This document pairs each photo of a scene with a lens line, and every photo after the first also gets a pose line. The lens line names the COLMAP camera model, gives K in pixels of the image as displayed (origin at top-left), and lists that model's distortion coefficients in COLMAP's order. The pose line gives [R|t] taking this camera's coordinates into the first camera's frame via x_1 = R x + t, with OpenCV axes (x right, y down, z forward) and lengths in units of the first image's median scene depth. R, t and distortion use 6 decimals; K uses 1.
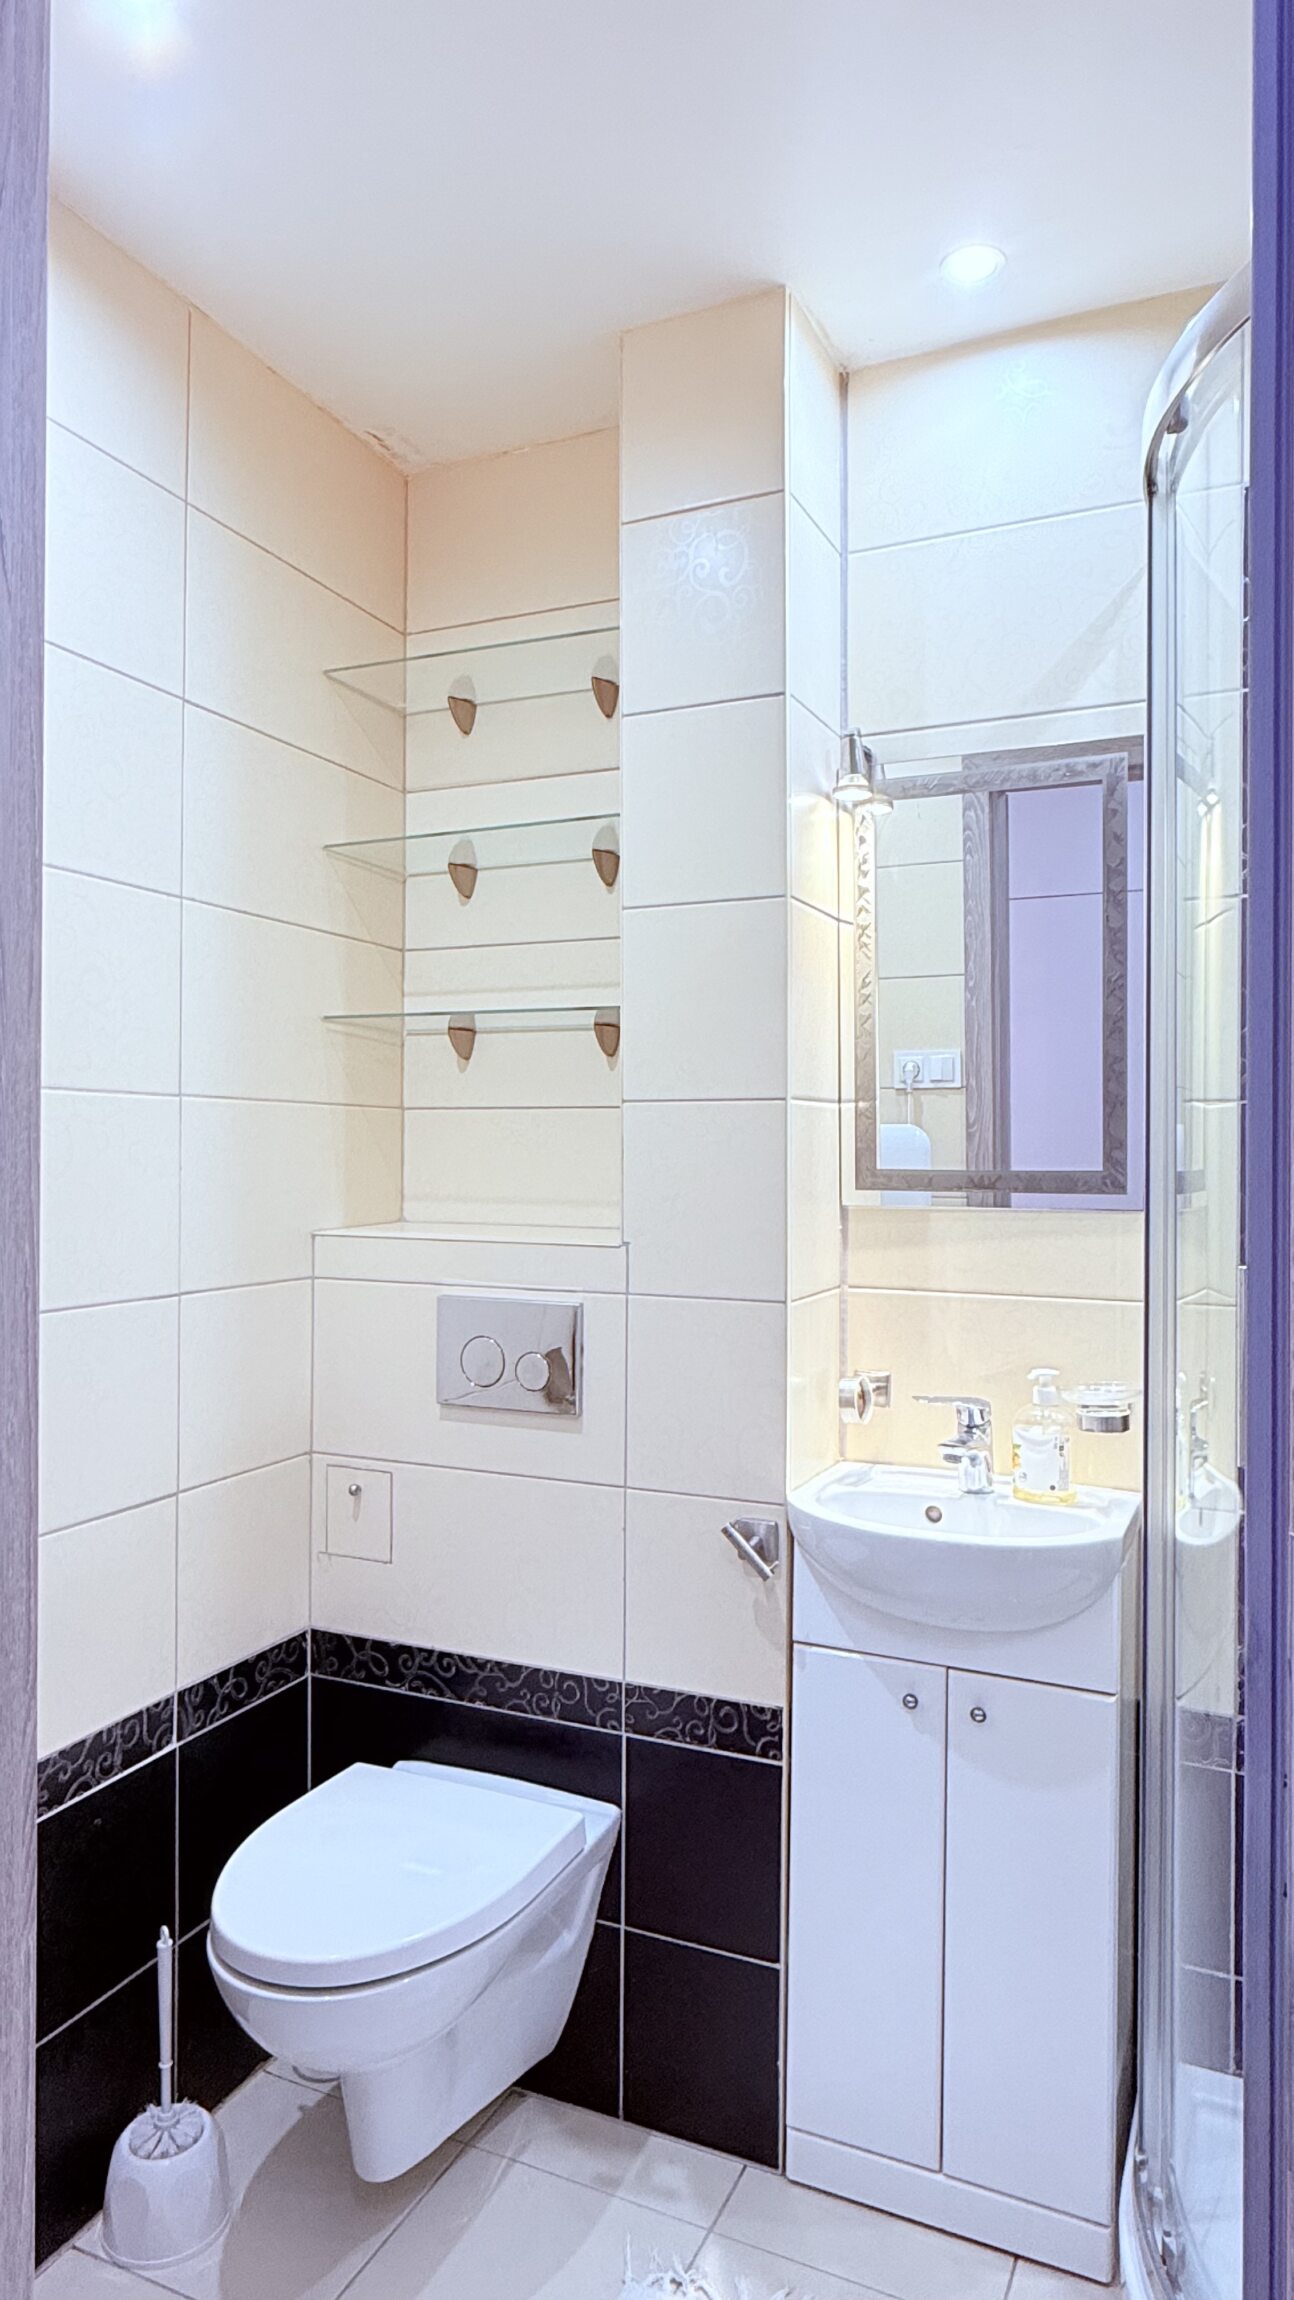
lens RADIAL K [[1383.2, 0, 649.0], [0, 1383.2, 1166.7], [0, 0, 1]] dist [0.001324, 0.000073]
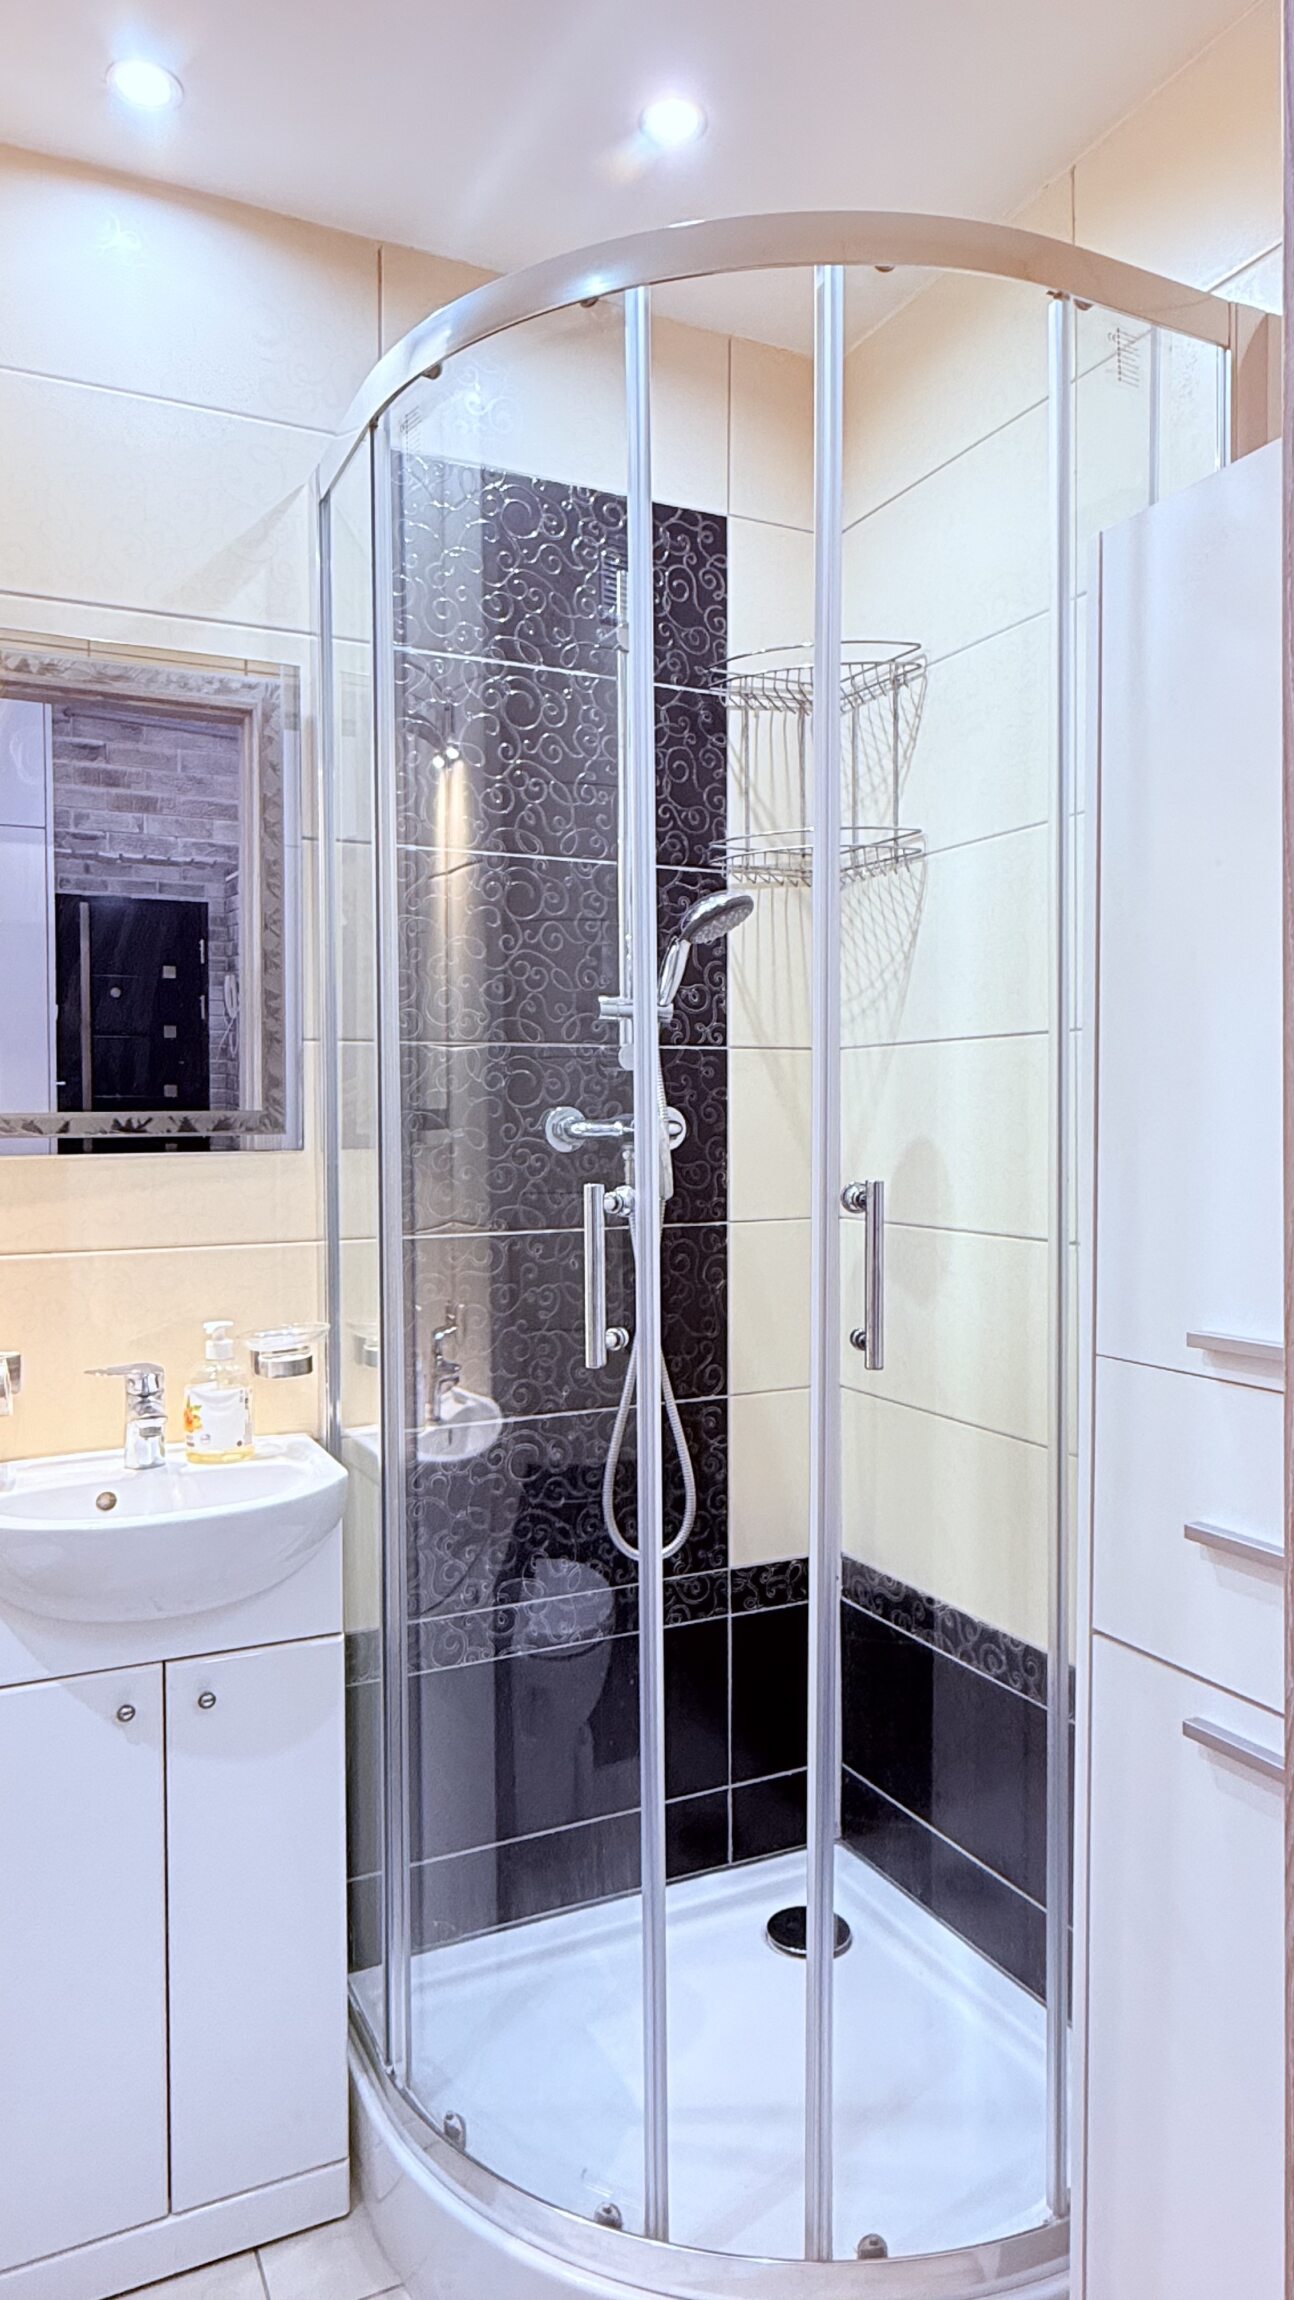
lens RADIAL K [[1430.7, 0, 653.5], [0, 1430.7, 1139.7], [0, 0, 1]] dist [0.003028, 0.004895]
pose [[0.640526, -0.029372, 0.767375, -0.280743], [0.009800, 0.999500, 0.030076, -0.004200], [-0.767874, -0.011744, 0.640493, 0.154928]]
